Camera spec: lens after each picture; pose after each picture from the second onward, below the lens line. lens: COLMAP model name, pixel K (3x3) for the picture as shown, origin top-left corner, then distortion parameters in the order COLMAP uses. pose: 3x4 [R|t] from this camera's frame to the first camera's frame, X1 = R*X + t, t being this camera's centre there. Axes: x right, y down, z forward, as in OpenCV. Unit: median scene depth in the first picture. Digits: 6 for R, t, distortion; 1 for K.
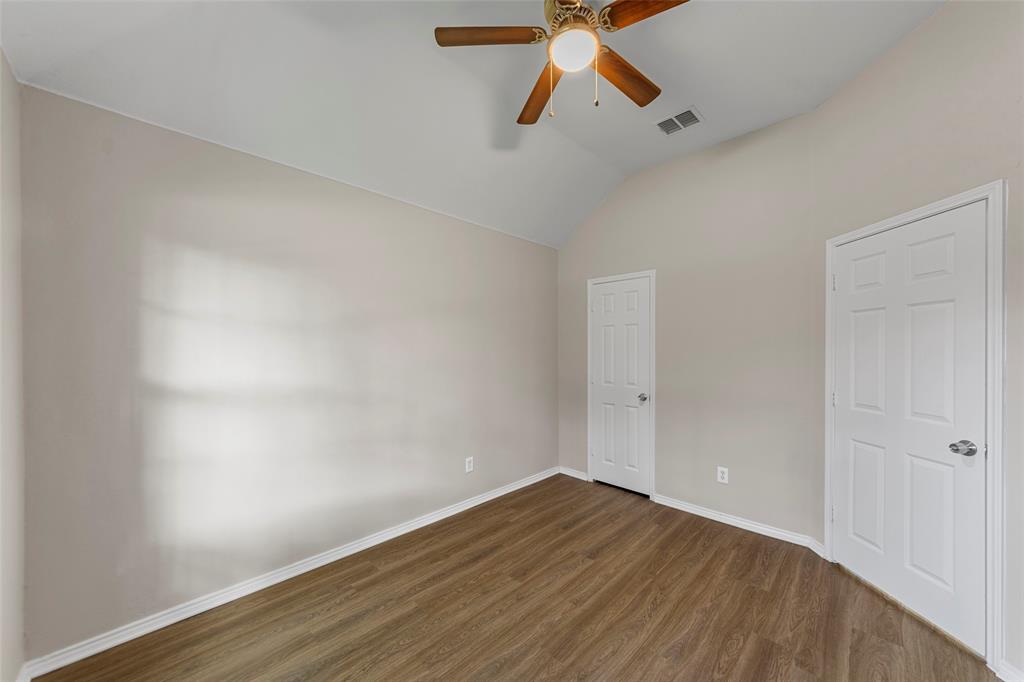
lens RADIAL K [[370.7, 0, 519.4], [0, 370.7, 344.3], [0, 0, 1]] dist [0.002063, -0.000731]
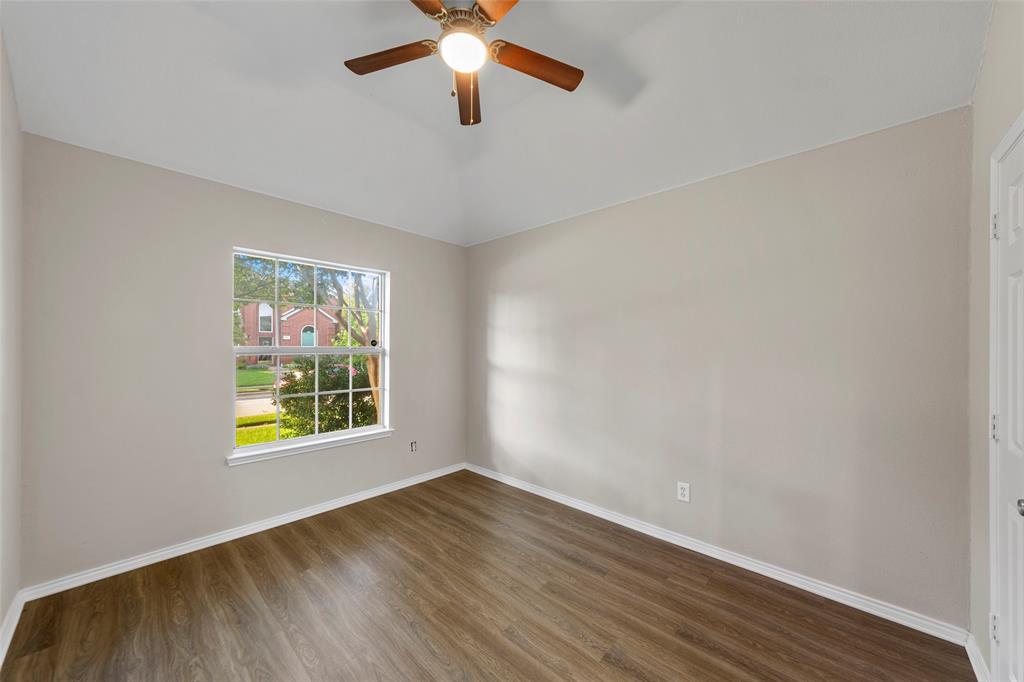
lens RADIAL K [[370.7, 0, 519.3], [0, 370.7, 345.3], [0, 0, 1]] dist [0.002063, -0.000731]
pose [[0.031513, -0.003835, -0.999496, 0.892755], [0.005119, 0.999980, -0.003676, 0.016325], [0.999490, -0.005001, 0.031532, 0.860727]]
